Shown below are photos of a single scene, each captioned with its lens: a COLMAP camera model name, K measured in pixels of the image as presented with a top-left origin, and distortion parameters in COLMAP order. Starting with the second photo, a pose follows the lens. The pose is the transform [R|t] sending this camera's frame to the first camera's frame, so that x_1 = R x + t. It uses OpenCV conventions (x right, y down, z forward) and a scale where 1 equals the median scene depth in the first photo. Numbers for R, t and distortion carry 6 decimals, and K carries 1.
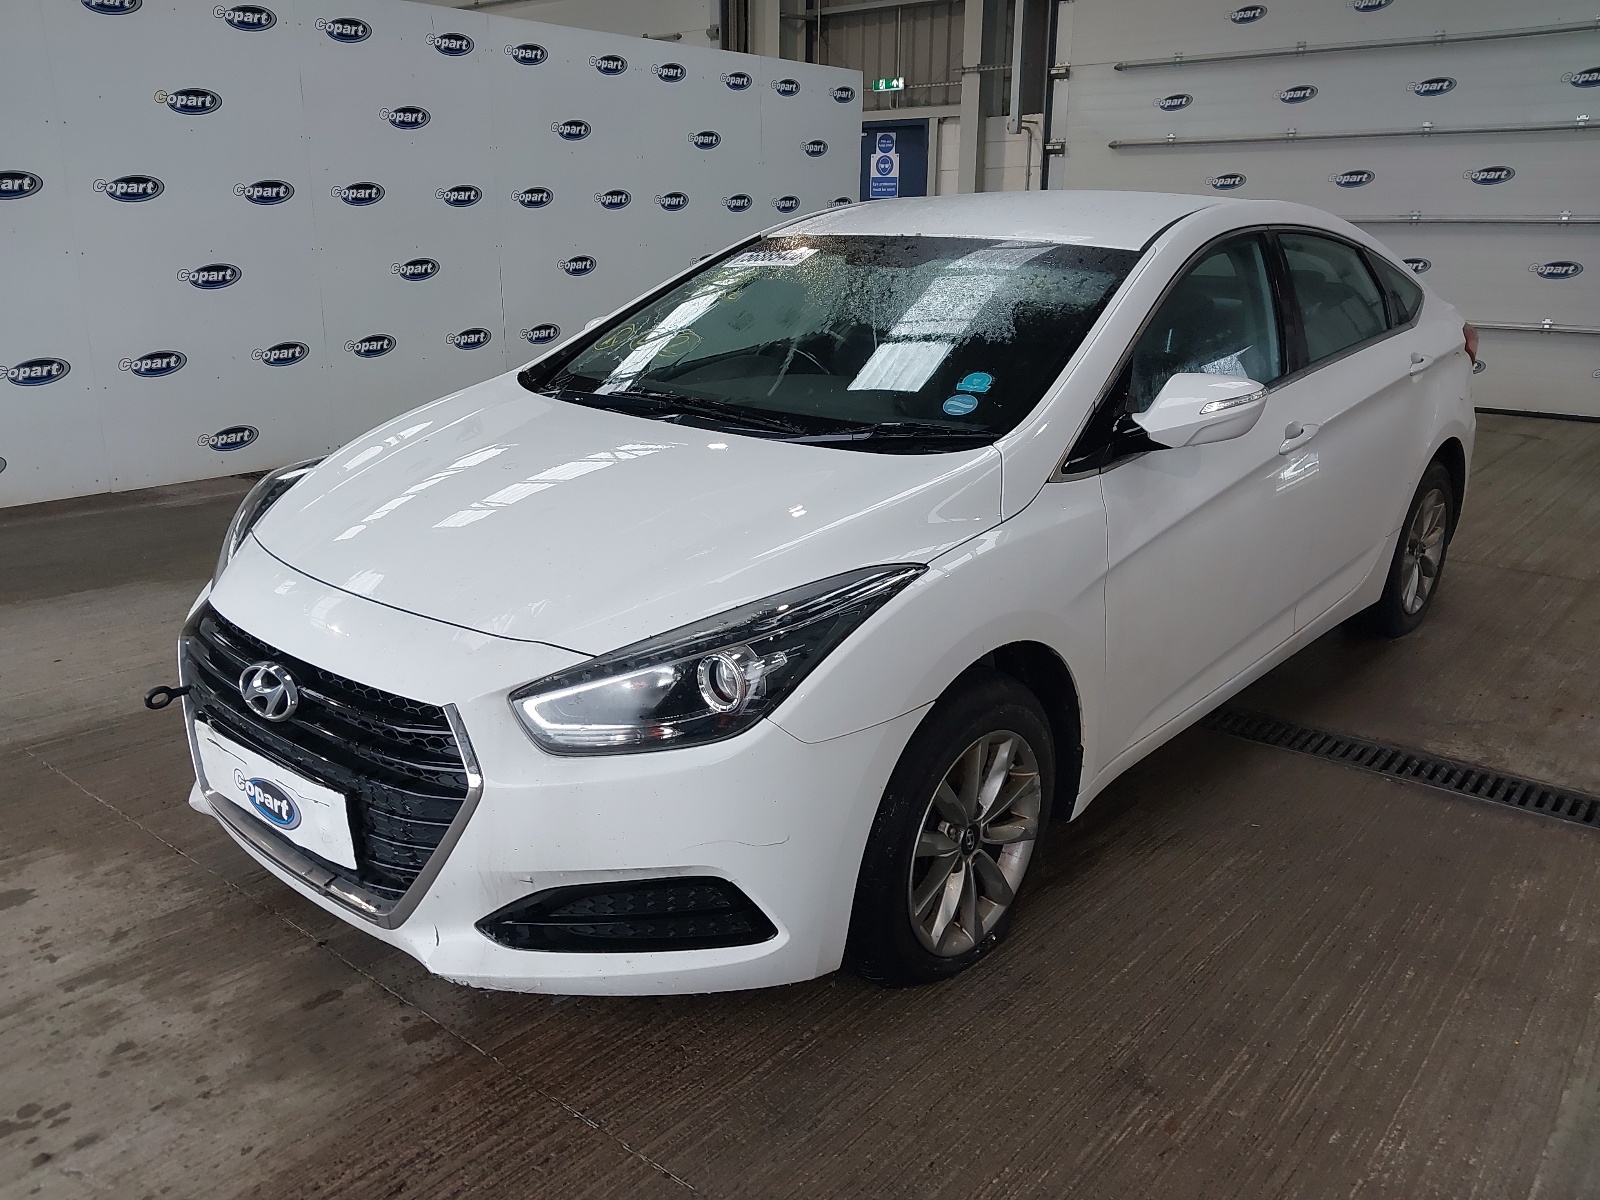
lens RADIAL K [[1256.4, 0, 764.4], [0, 1256.4, 622.3], [0, 0, 1]] dist [0.014401, -0.007584]
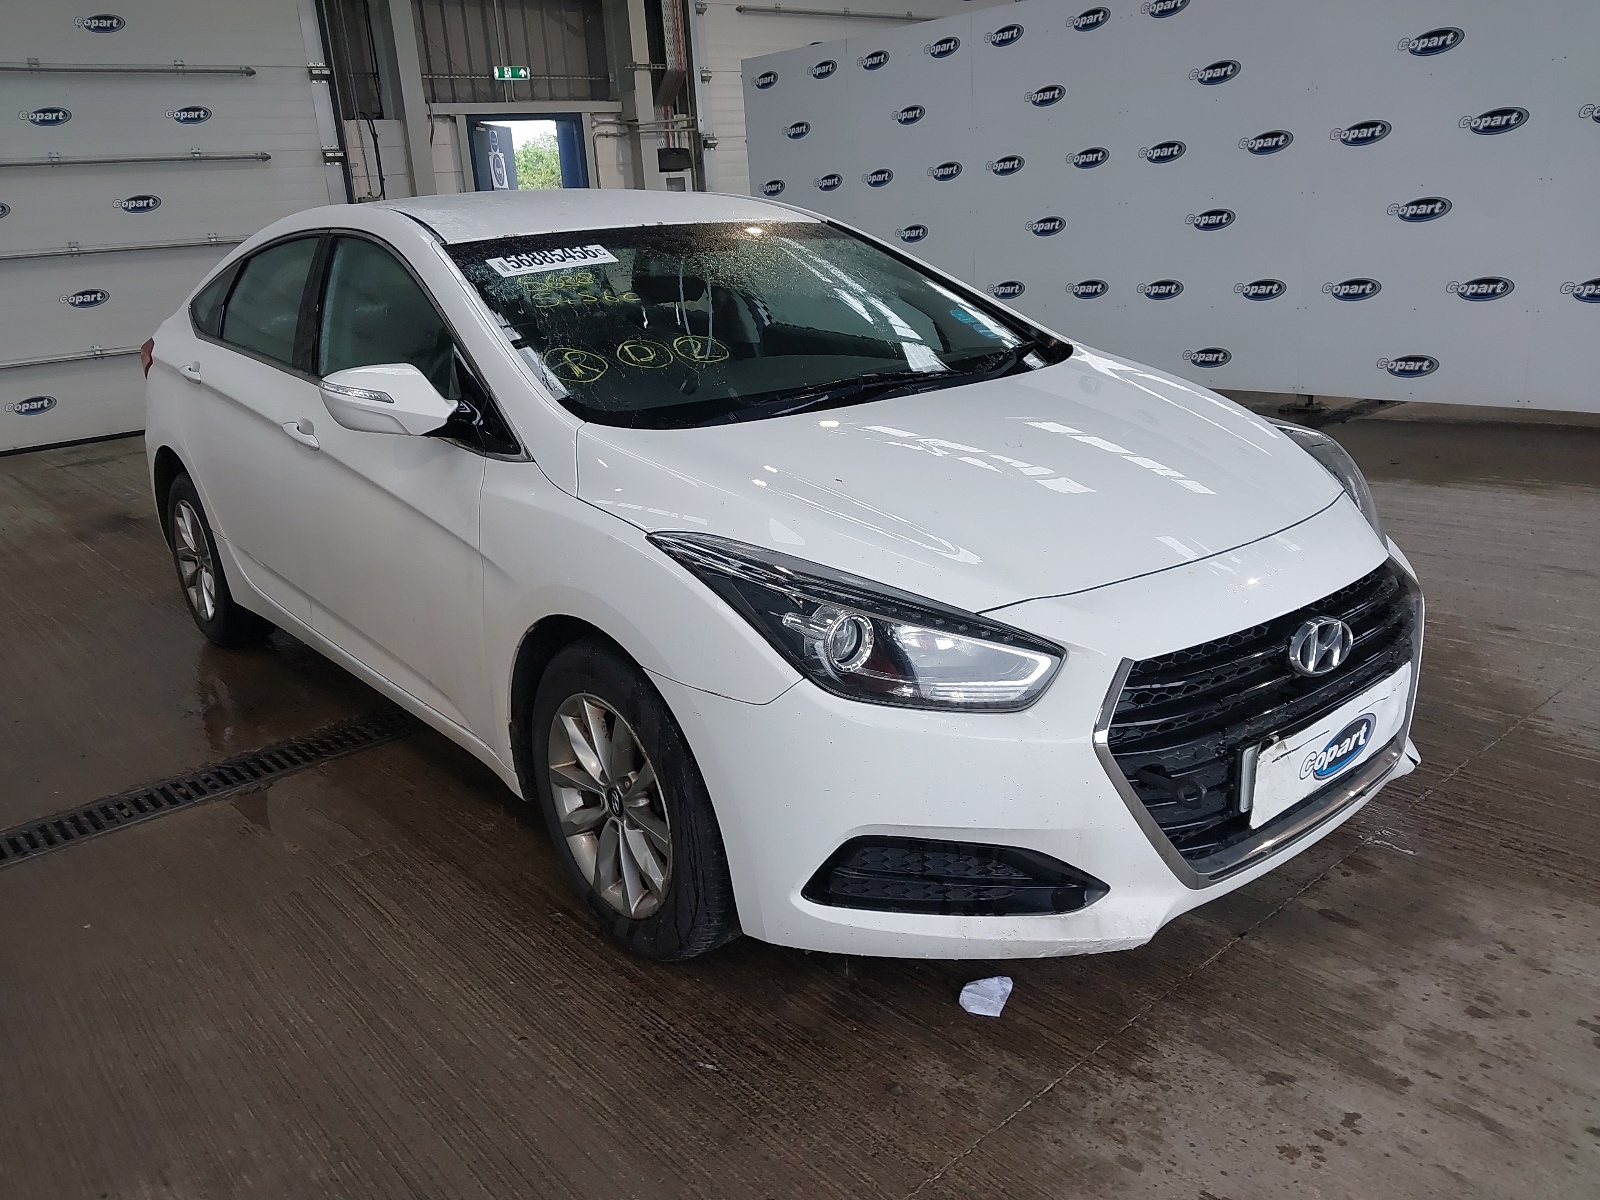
lens RADIAL K [[1256.4, 0, 799.3], [0, 1256.4, 601.8], [0, 0, 1]] dist [0.014401, -0.007584]
pose [[0.138680, -0.314621, 0.939032, -1.229857], [0.368188, 0.896608, 0.246031, -0.331490], [-0.919350, 0.311621, 0.240182, 1.017247]]
